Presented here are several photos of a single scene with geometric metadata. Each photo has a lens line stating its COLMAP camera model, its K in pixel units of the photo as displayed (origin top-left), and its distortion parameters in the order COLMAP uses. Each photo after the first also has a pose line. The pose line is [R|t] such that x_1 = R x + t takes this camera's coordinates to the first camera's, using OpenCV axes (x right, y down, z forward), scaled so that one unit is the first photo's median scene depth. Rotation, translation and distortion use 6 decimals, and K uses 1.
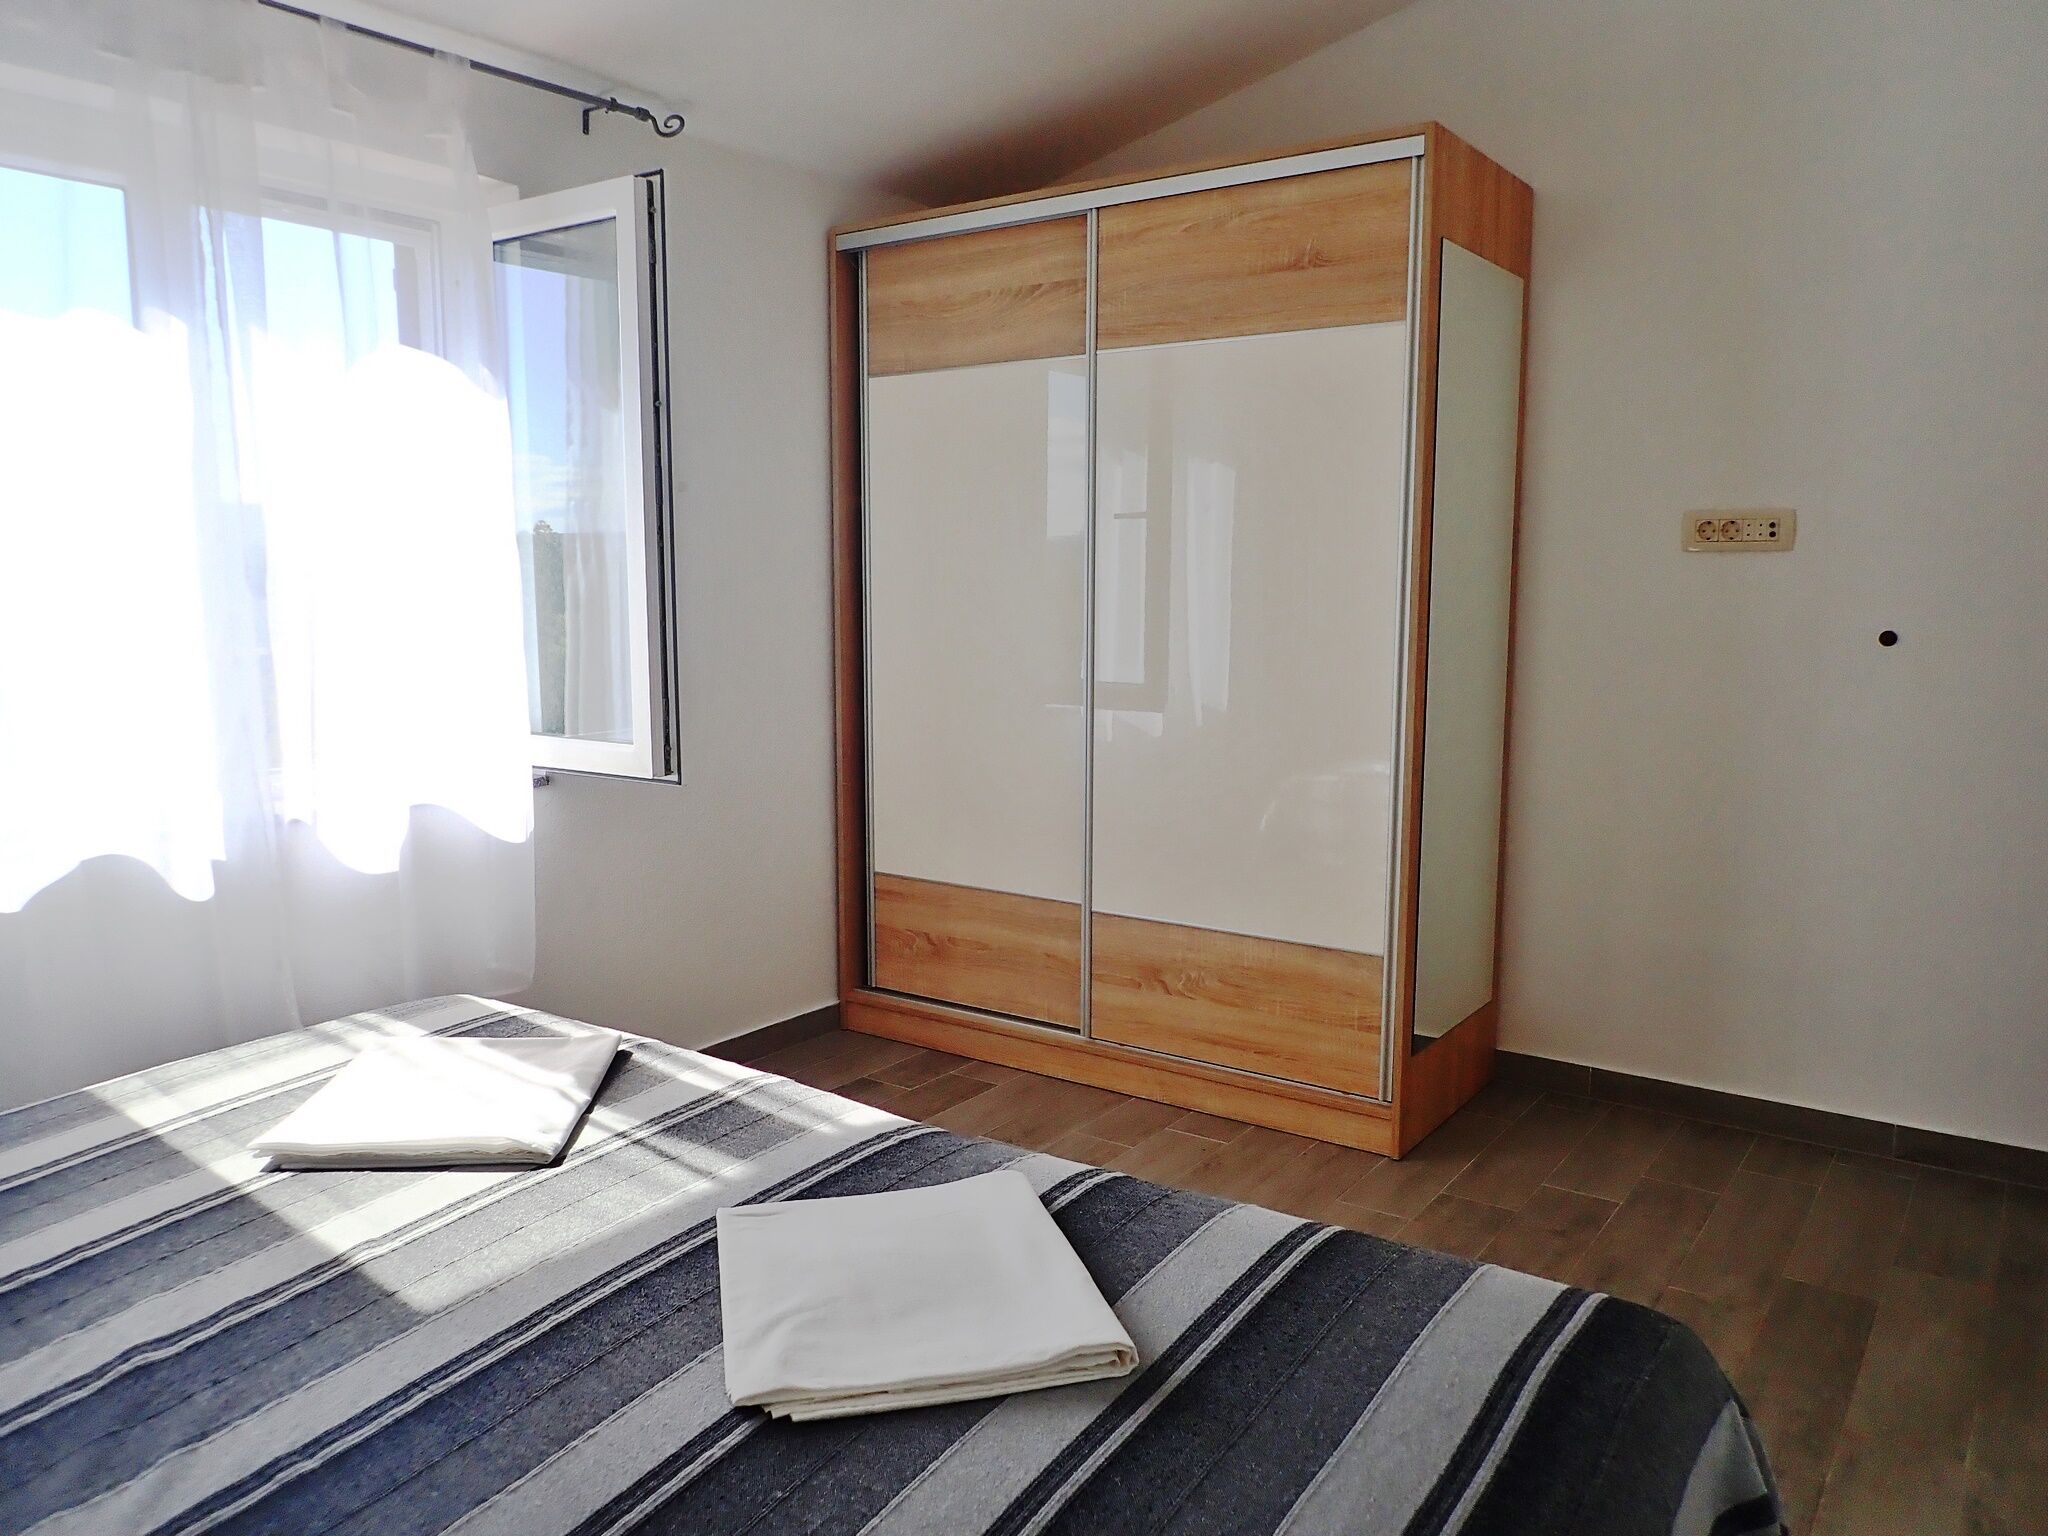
lens RADIAL K [[1502.7, 0, 1015.0], [0, 1502.7, 763.1], [0, 0, 1]] dist [-0.003790, -0.001103]
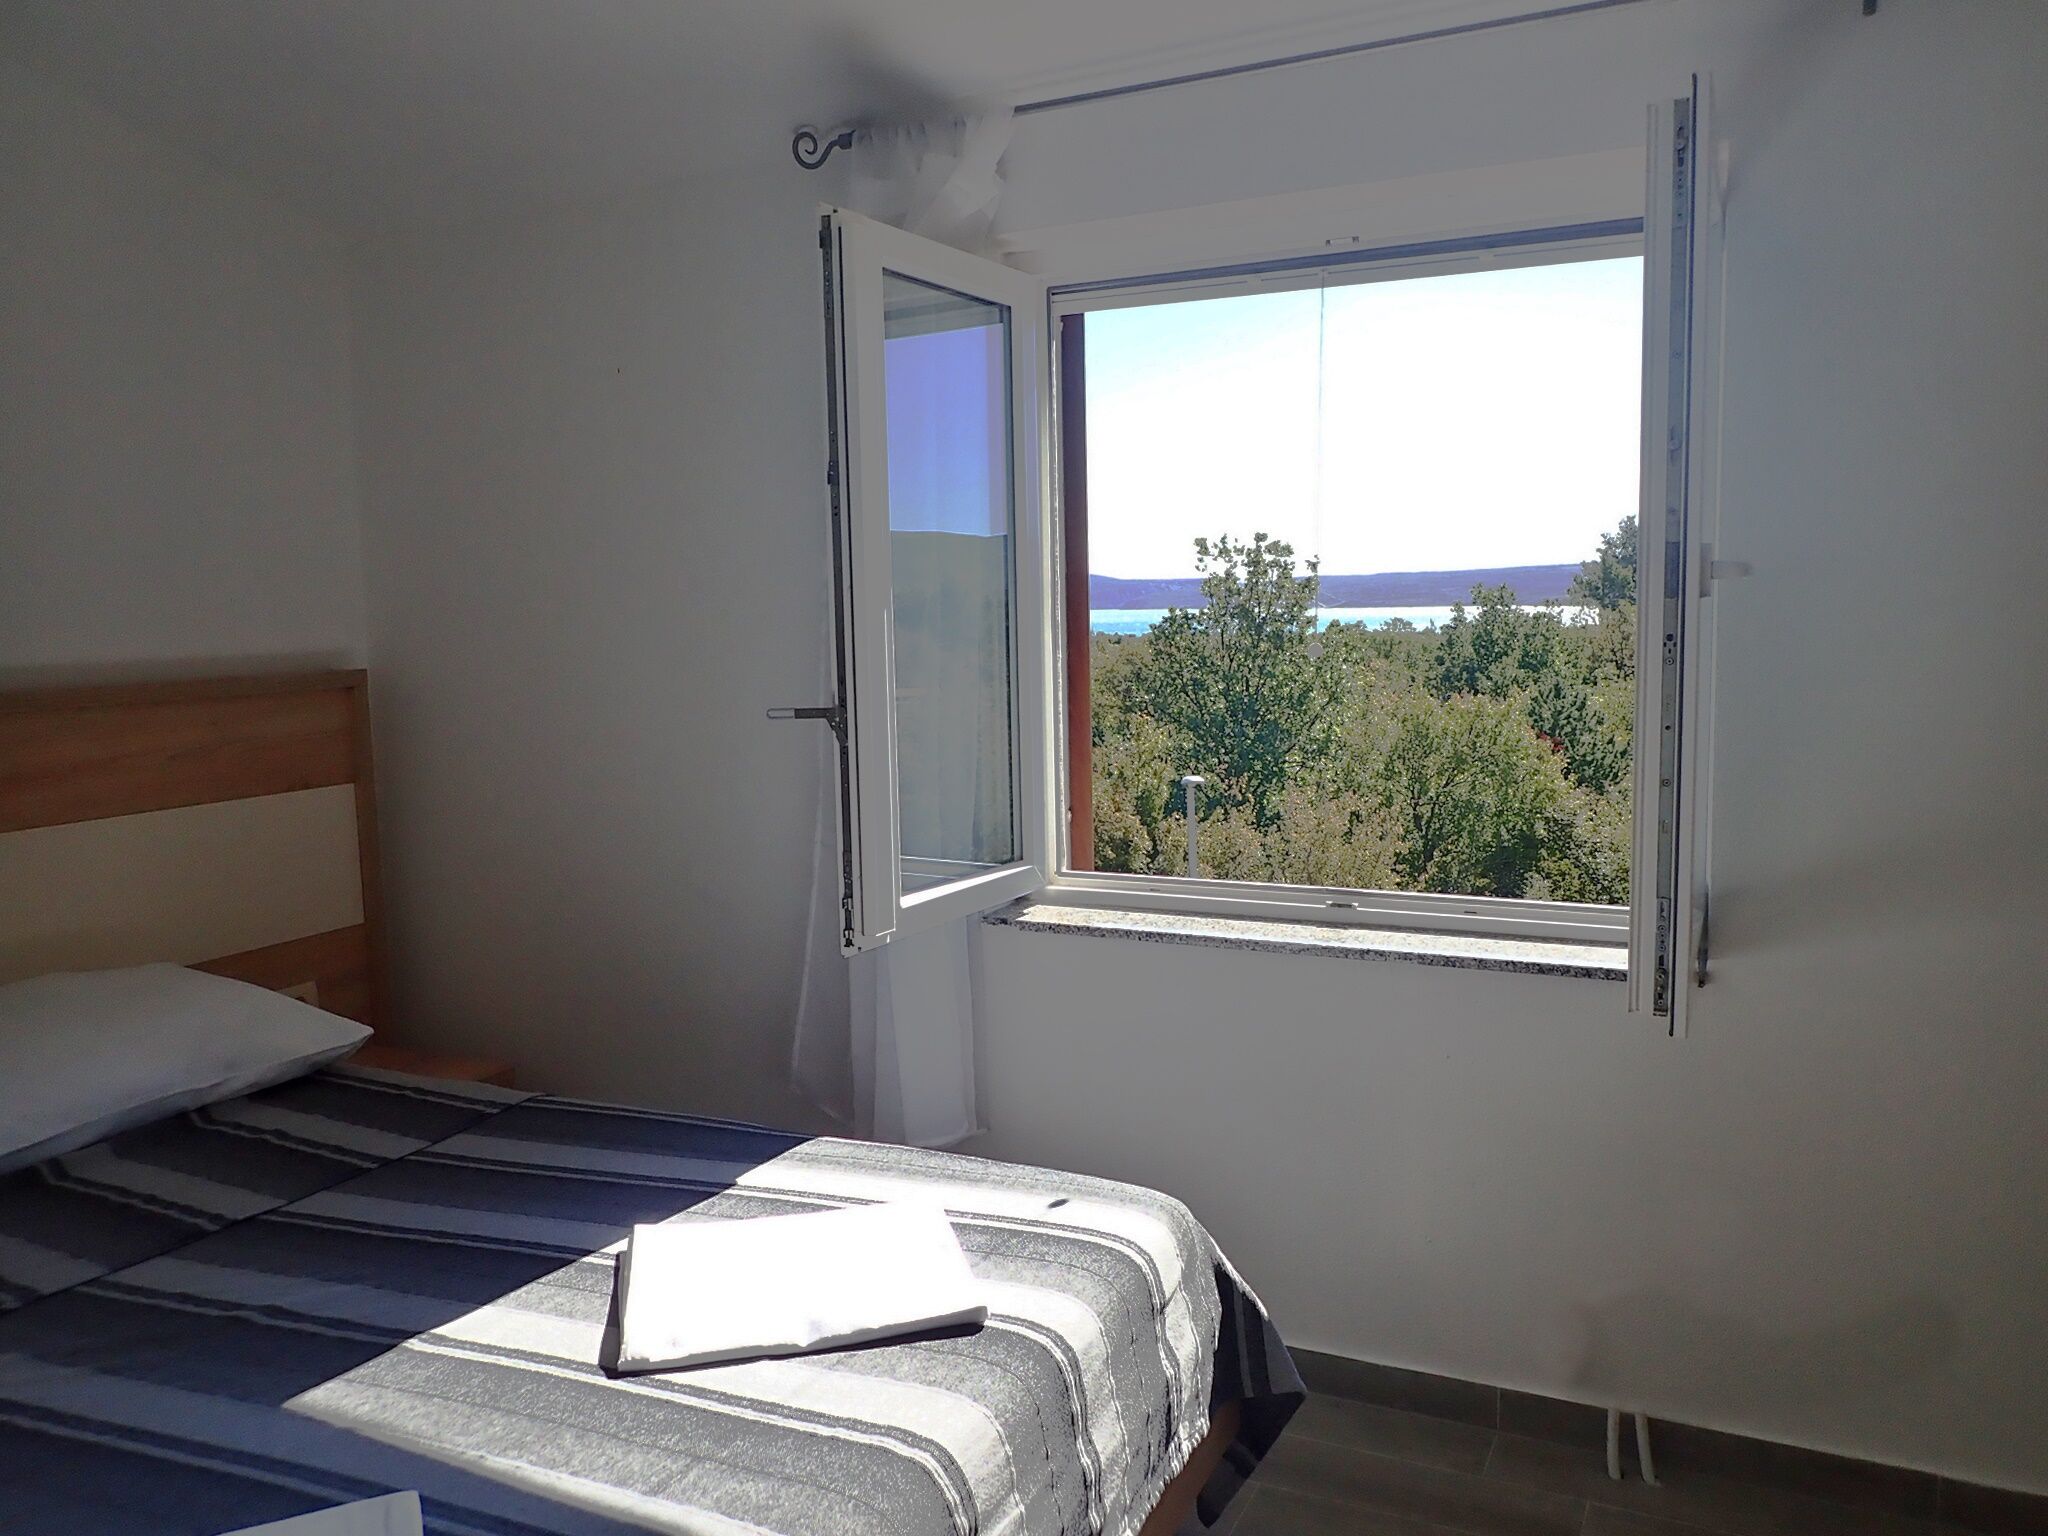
lens RADIAL K [[1558.9, 0, 1024.0], [0, 1558.9, 768.0], [0, 0, 1]] dist [-0.001738, -0.011286]
pose [[0.166198, 0.110846, -0.979842, 0.733684], [-0.109337, 0.989606, 0.093405, -0.259192], [0.980012, 0.091610, 0.176591, 1.164230]]
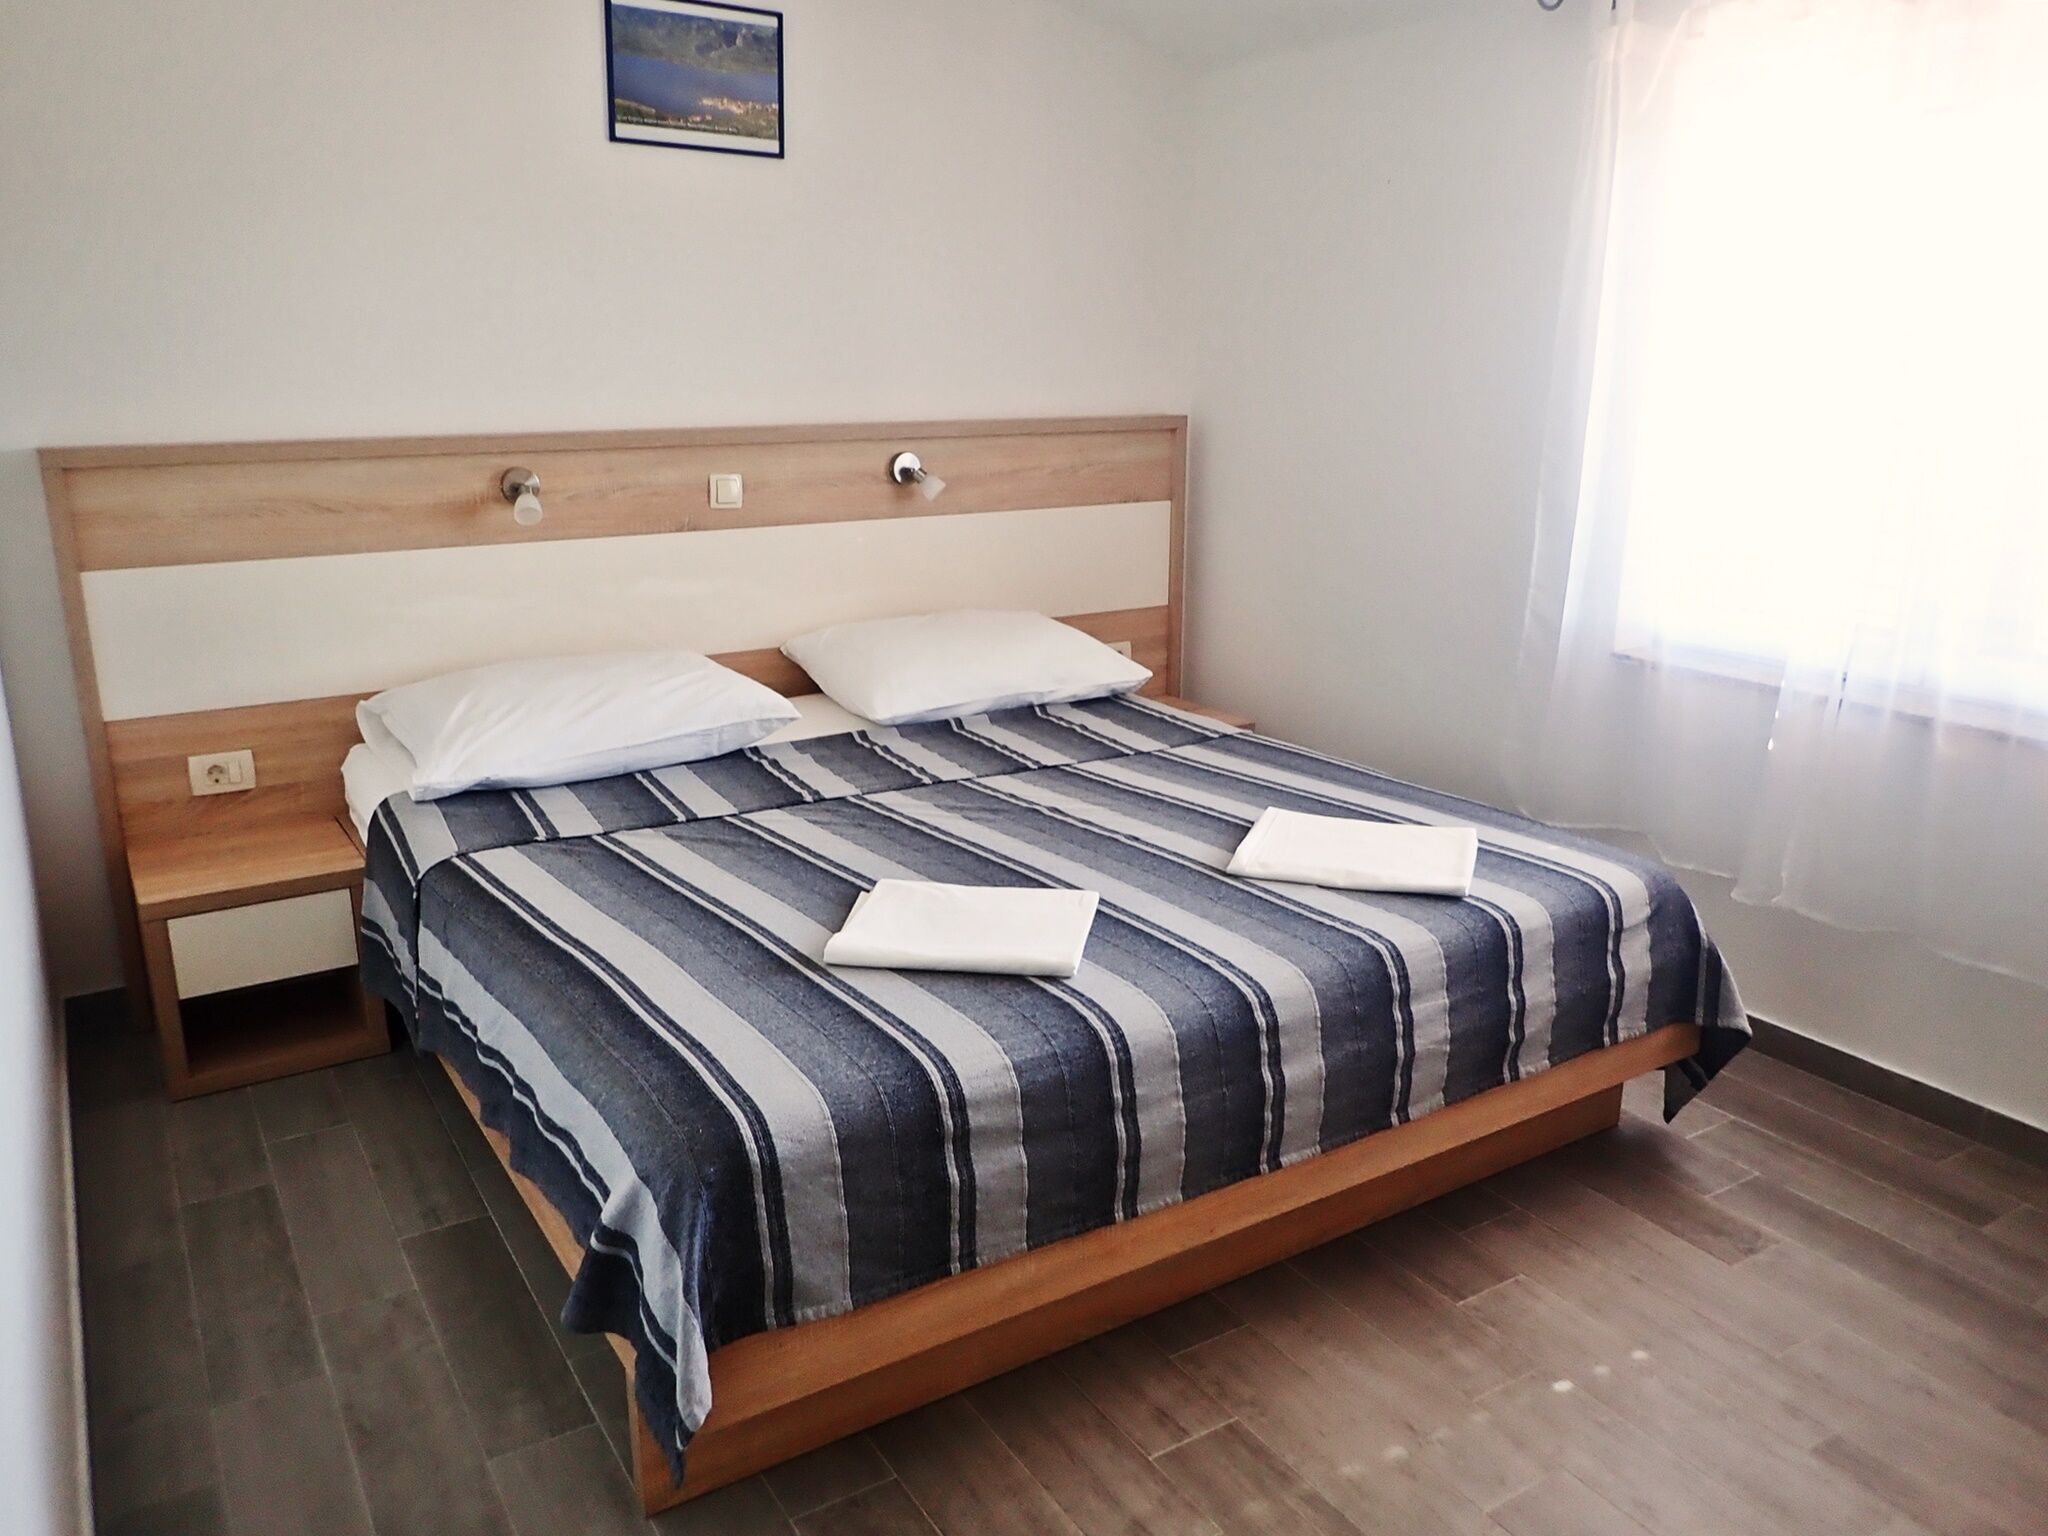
lens RADIAL K [[1502.7, 0, 1015.0], [0, 1502.7, 763.1], [0, 0, 1]] dist [-0.003790, -0.001103]
pose [[-0.380910, 0.255085, -0.888729, 1.263095], [-0.121689, 0.939000, 0.321670, -0.354017], [0.916569, 0.230676, -0.326633, 1.429648]]
